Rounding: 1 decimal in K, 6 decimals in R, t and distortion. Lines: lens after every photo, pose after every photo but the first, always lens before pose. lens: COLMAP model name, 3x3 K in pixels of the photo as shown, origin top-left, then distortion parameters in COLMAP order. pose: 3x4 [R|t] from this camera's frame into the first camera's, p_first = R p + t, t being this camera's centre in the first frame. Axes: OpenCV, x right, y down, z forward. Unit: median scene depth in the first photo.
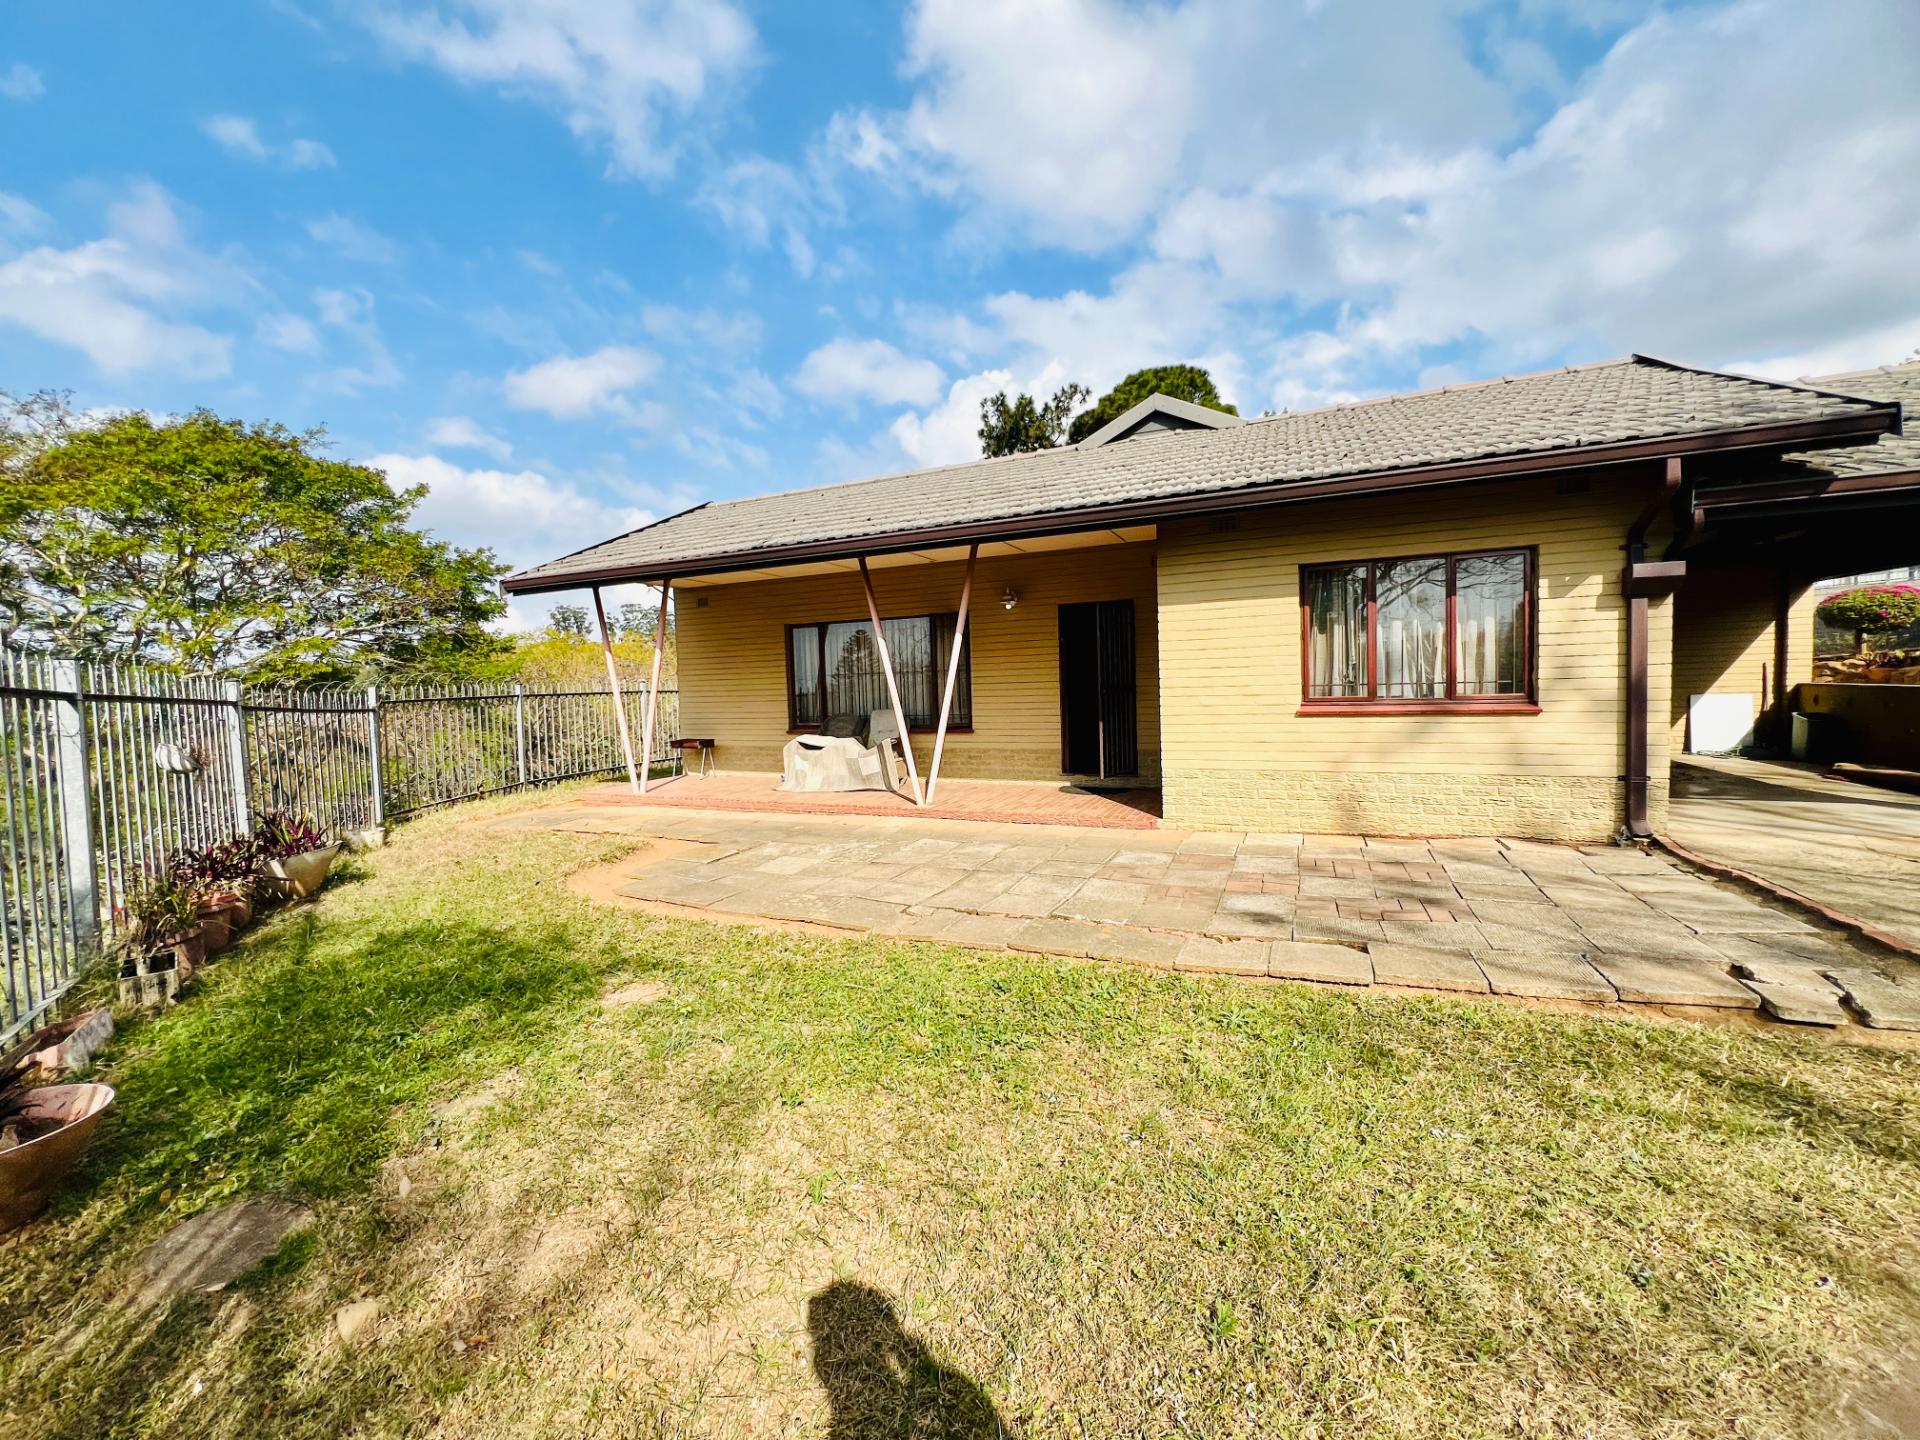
lens RADIAL K [[768.6, 0, 959.9], [0, 768.6, 727.9], [0, 0, 1]] dist [-0.004157, 0.000761]
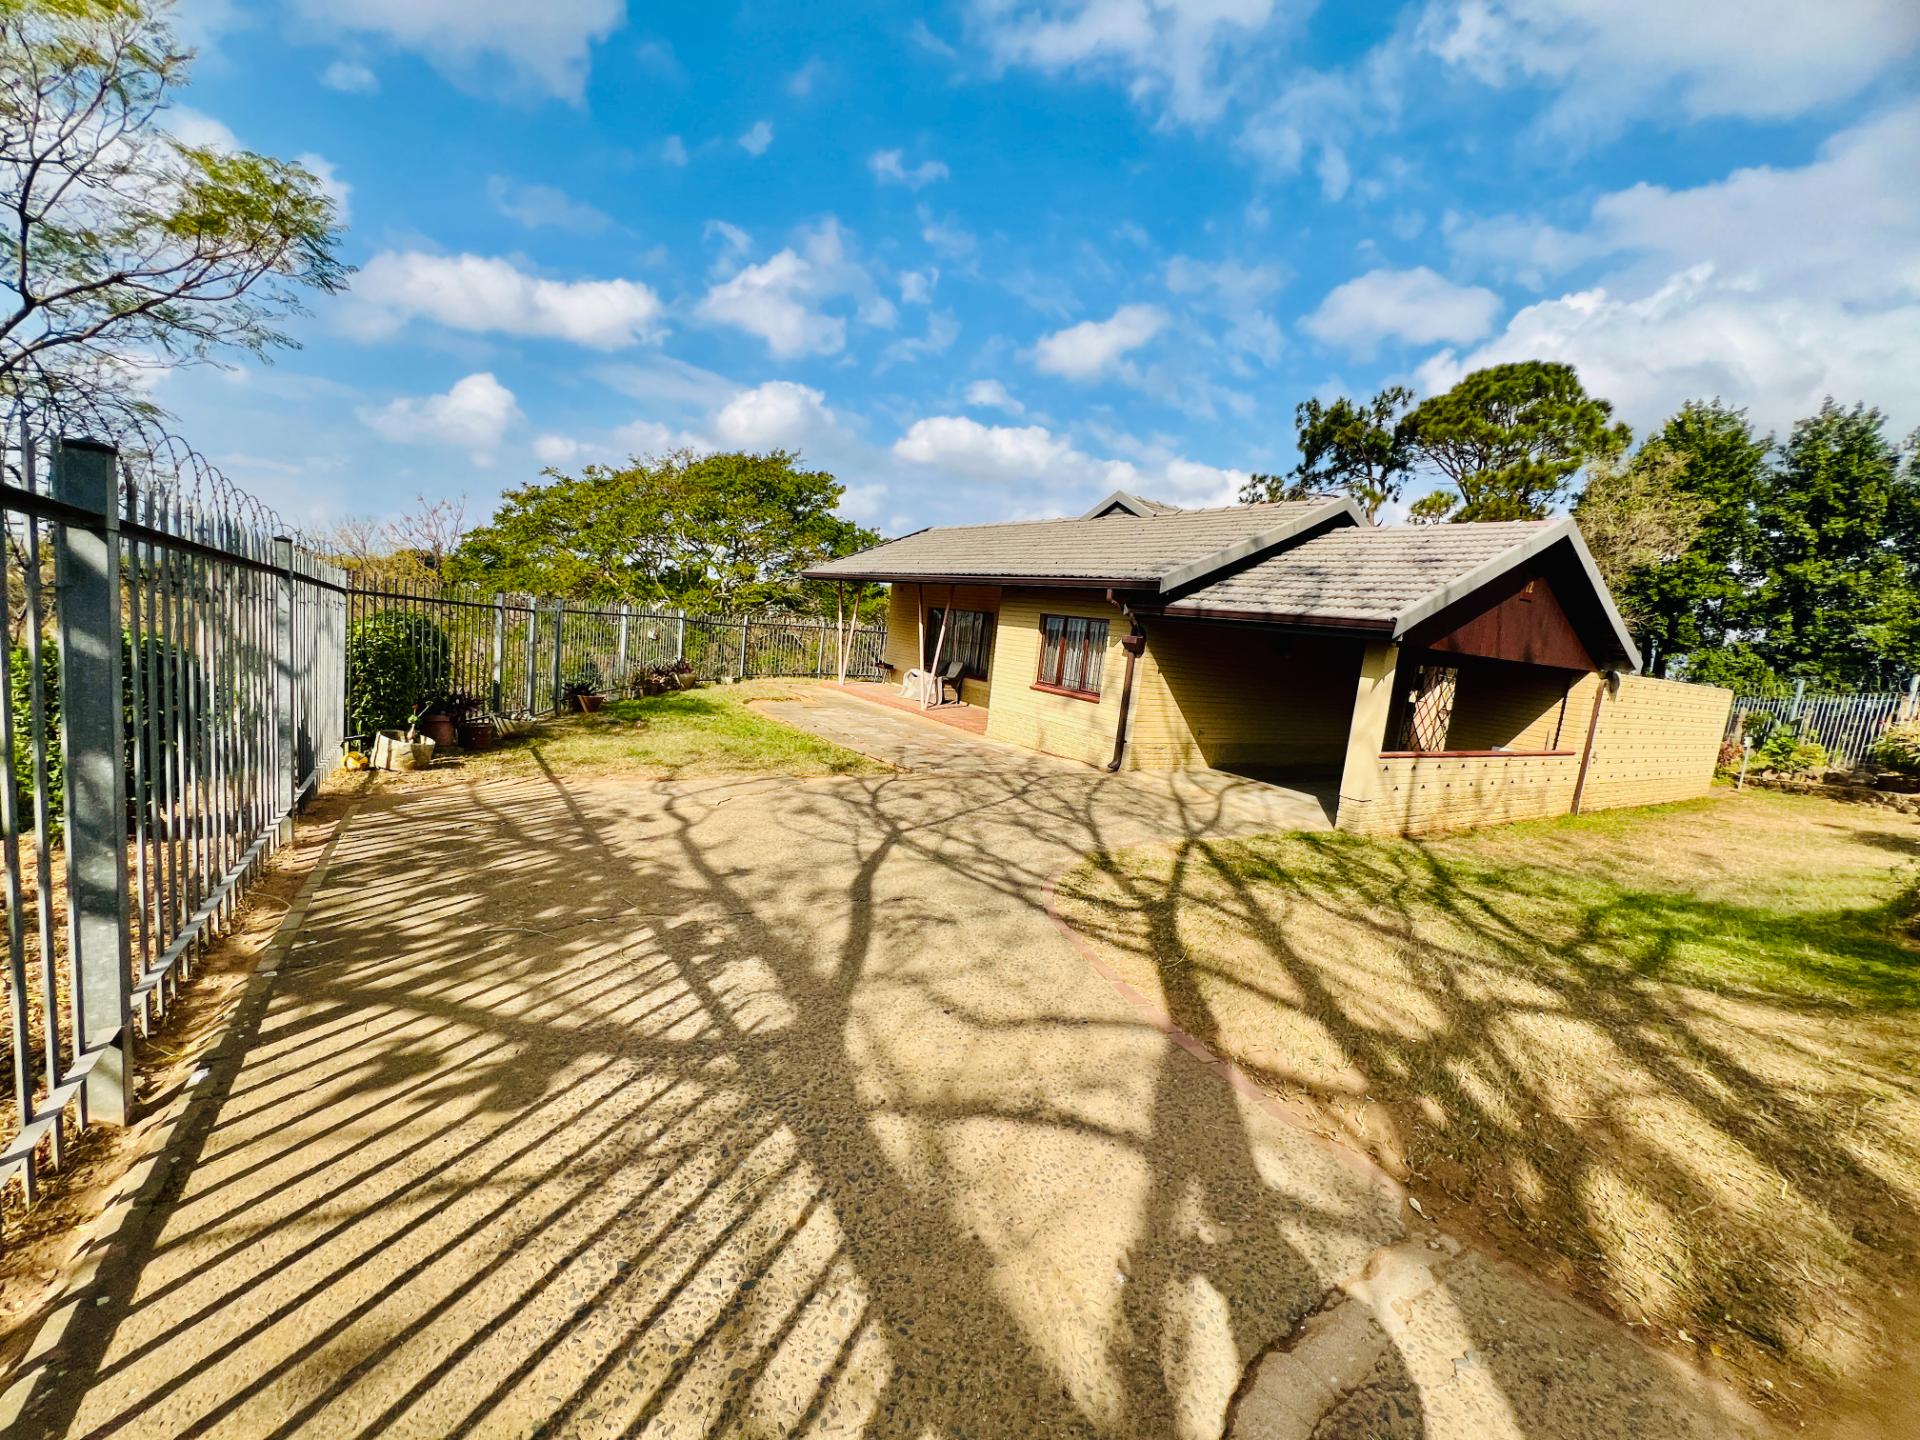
lens RADIAL K [[768.6, 0, 957.0], [0, 768.6, 726.0], [0, 0, 1]] dist [-0.004157, 0.000761]
pose [[0.837278, 0.192488, -0.511775, 0.514925], [-0.163976, 0.981299, 0.100815, -0.034589], [0.521610, -0.000491, 0.853184, -0.315440]]
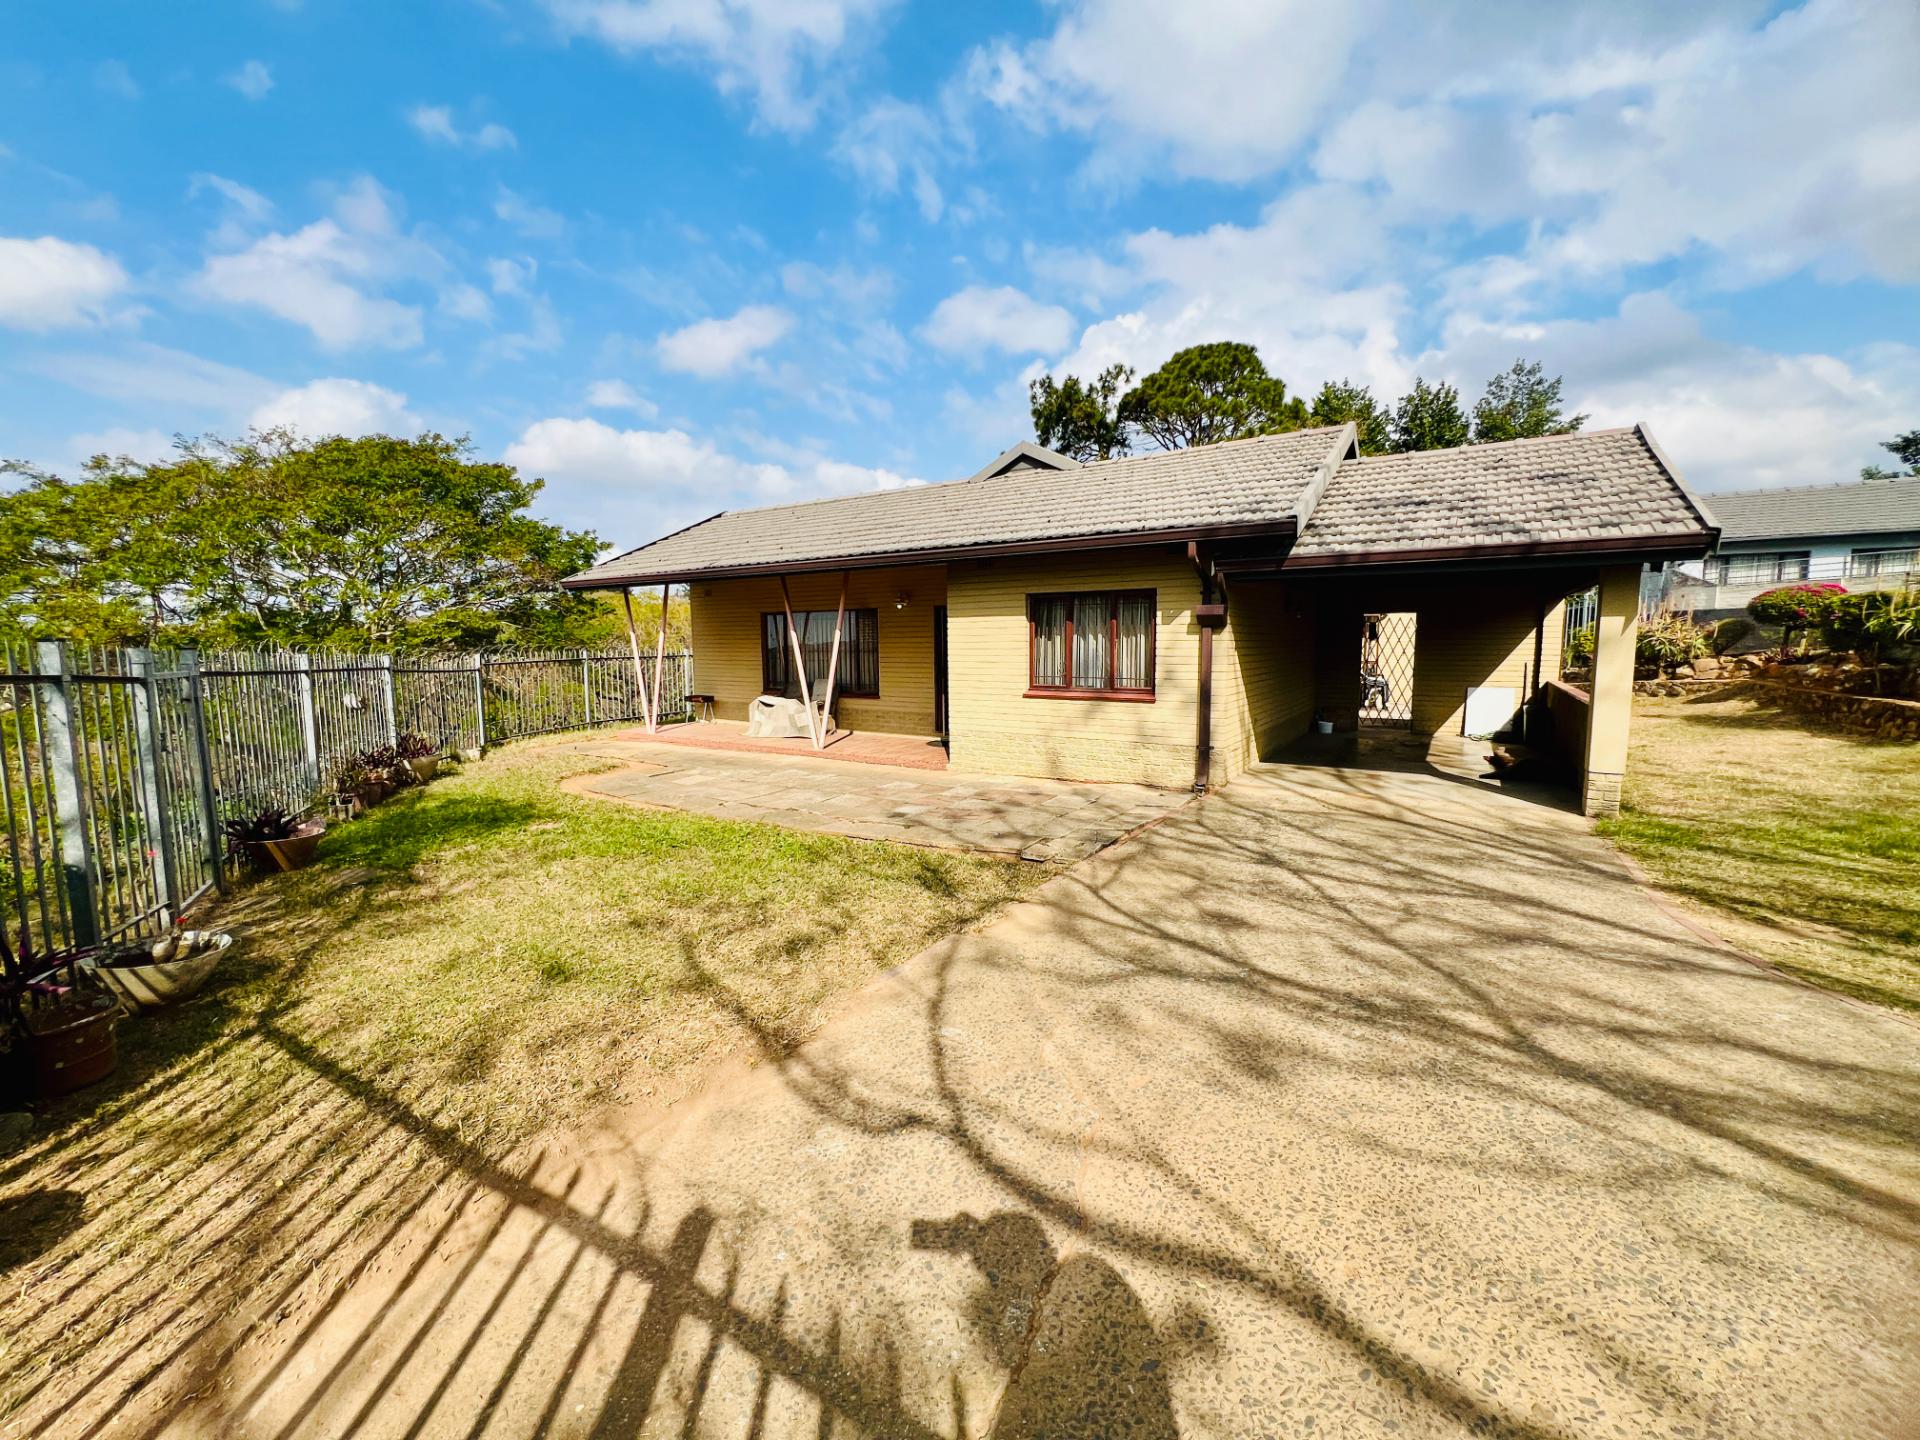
lens RADIAL K [[768.6, 0, 960.8], [0, 768.6, 726.5], [0, 0, 1]] dist [-0.004157, 0.000761]
pose [[0.988464, 0.039881, -0.146114, 0.208487], [-0.031738, 0.997833, 0.057645, -0.015626], [0.148097, -0.052343, 0.987587, -0.184349]]
